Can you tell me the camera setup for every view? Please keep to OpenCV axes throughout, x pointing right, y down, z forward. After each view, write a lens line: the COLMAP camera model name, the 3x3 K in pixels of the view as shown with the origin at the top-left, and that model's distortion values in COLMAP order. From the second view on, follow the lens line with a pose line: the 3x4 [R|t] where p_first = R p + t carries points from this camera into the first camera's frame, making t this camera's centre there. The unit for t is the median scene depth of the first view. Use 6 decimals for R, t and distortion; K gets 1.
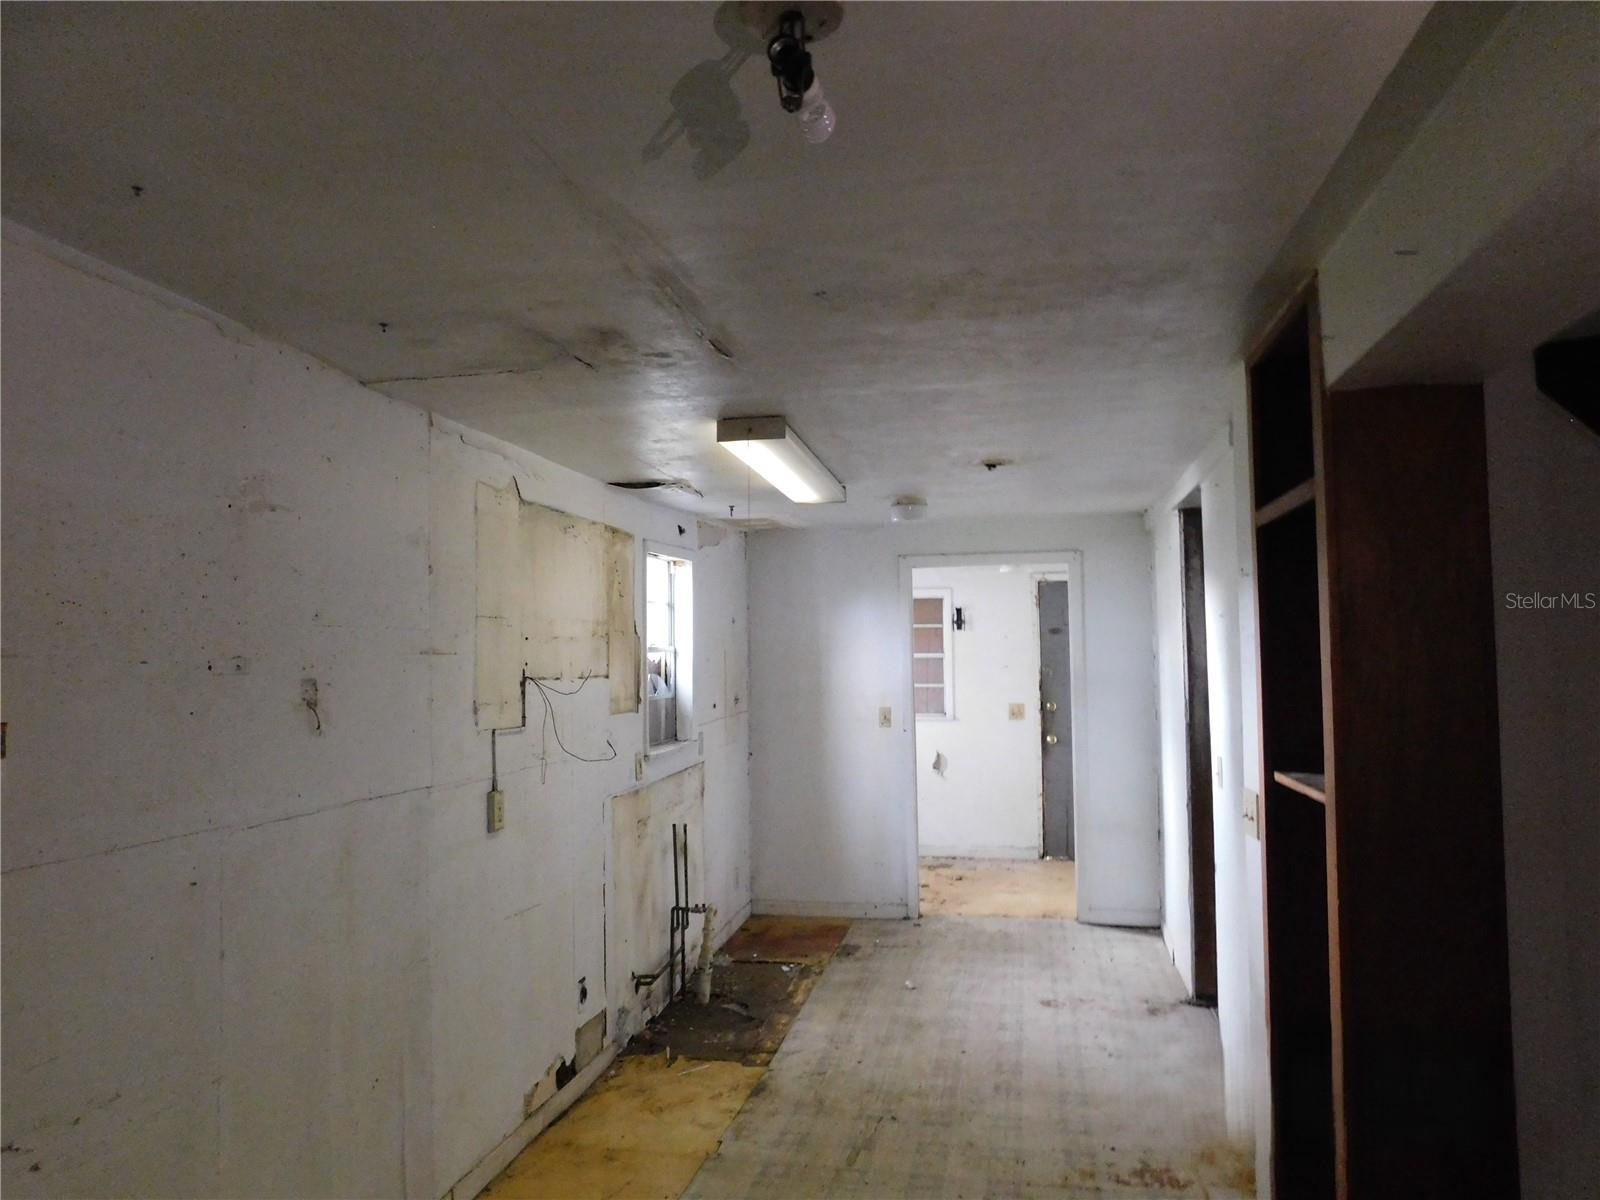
lens RADIAL K [[1073.1, 0, 798.4], [0, 1073.1, 604.7], [0, 0, 1]] dist [-0.012950, -0.000101]
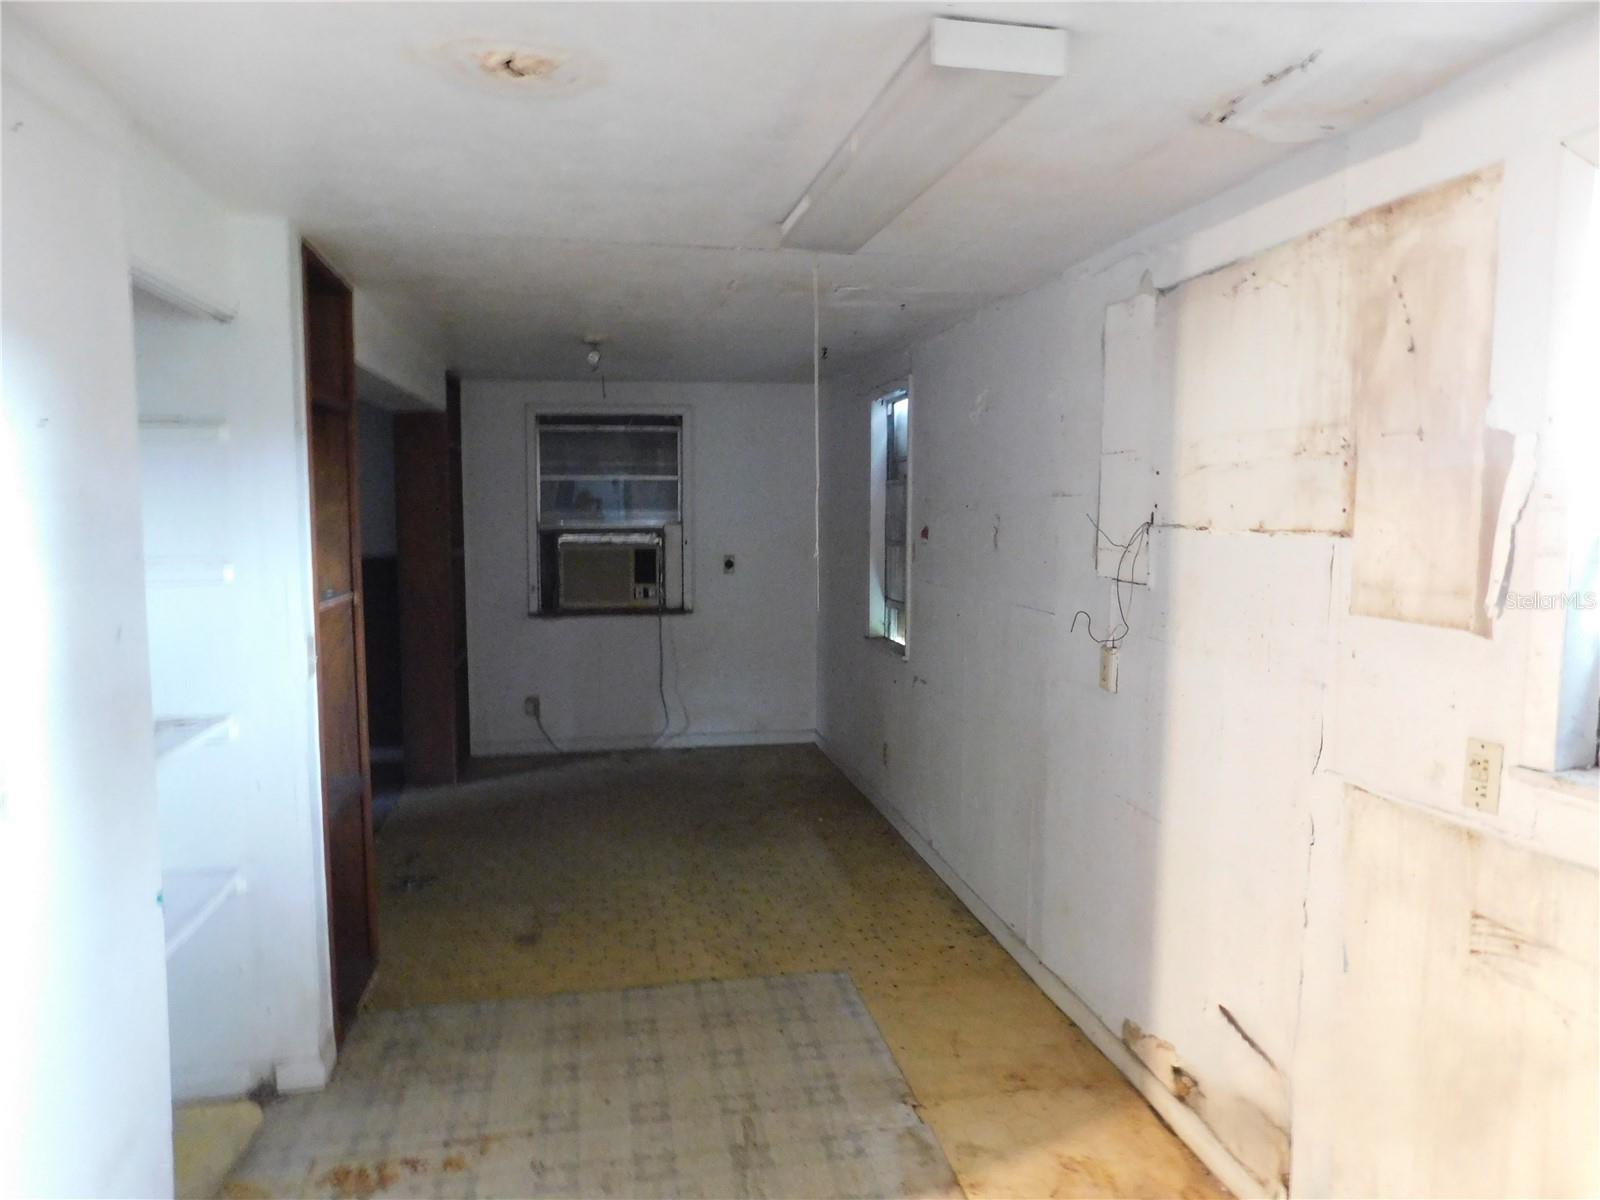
lens RADIAL K [[1073.1, 0, 797.3], [0, 1073.1, 601.8], [0, 0, 1]] dist [-0.012950, -0.000101]
pose [[-0.921298, 0.045927, -0.386136, 0.309273], [0.030957, 0.998512, 0.044902, 0.088219], [0.387624, 0.029414, -0.921348, 1.744678]]
